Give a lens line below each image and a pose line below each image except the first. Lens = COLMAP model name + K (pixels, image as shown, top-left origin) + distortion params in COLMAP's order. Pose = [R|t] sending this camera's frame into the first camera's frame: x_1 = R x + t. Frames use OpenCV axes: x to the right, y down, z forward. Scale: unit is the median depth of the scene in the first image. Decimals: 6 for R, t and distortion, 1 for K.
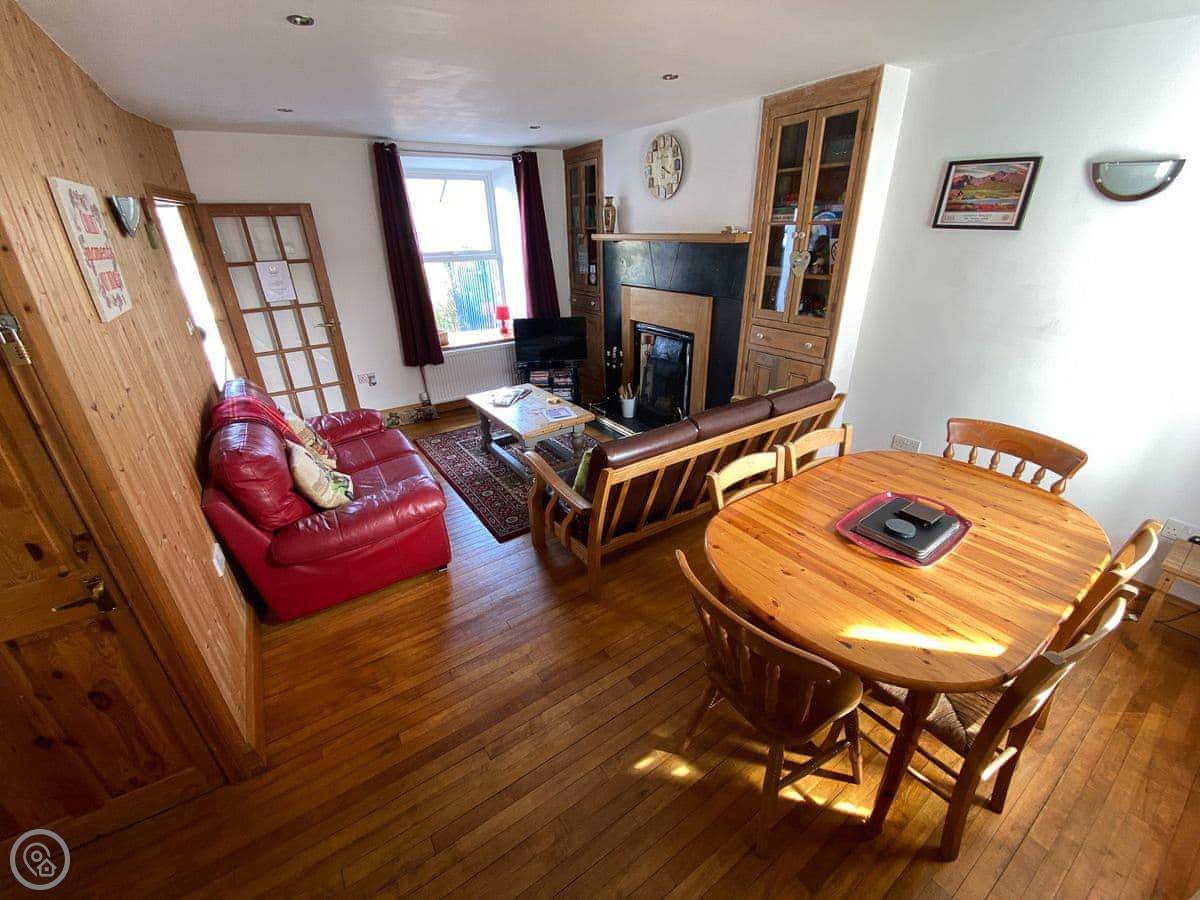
lens RADIAL K [[480.6, 0, 600.0], [0, 480.6, 450.0], [0, 0, 1]] dist [-0.000520, -0.000149]
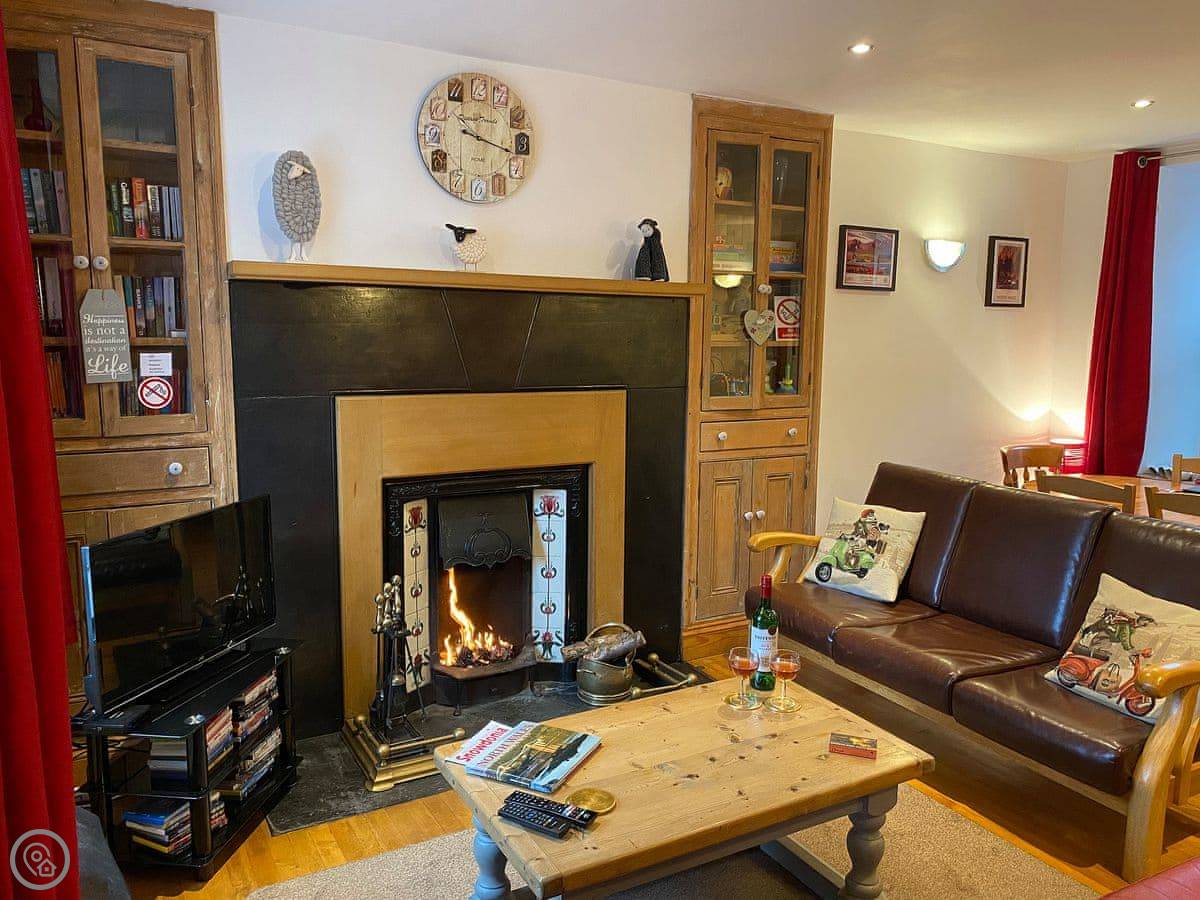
lens RADIAL K [[909.3, 0, 600.0], [0, 909.3, 450.0], [0, 0, 1]] dist [0.071393, -0.191339]
pose [[0.060546, -0.122164, 0.990661, -0.805161], [0.398871, 0.912758, 0.088179, -0.365099], [-0.915006, 0.389807, 0.103992, 0.966369]]
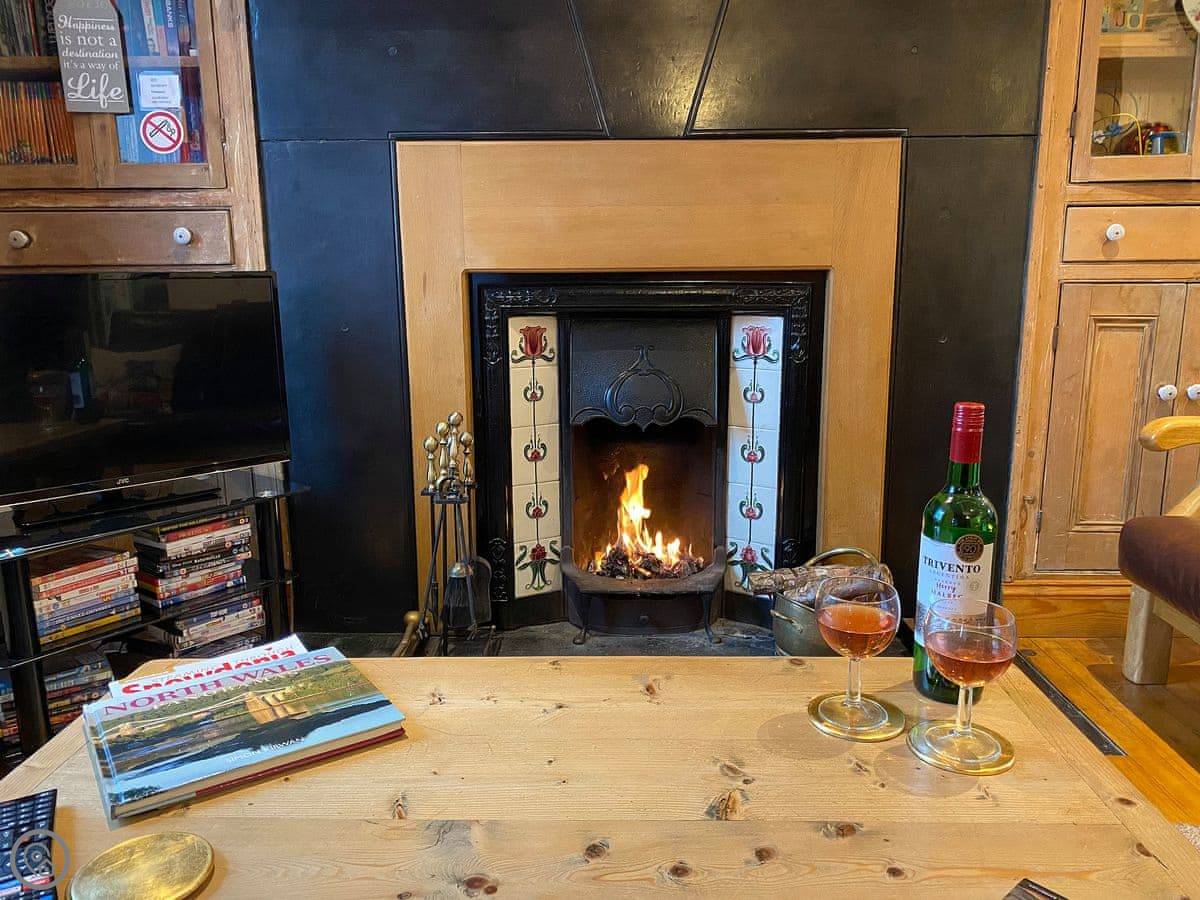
lens RADIAL K [[891.1, 0, 600.0], [0, 891.1, 450.0], [0, 0, 1]] dist [0.070599, -0.063408]
pose [[0.566320, -0.146302, 0.811097, -0.371527], [0.335970, 0.939621, -0.065095, -0.164157], [-0.752600, 0.309369, 0.581279, 0.891840]]
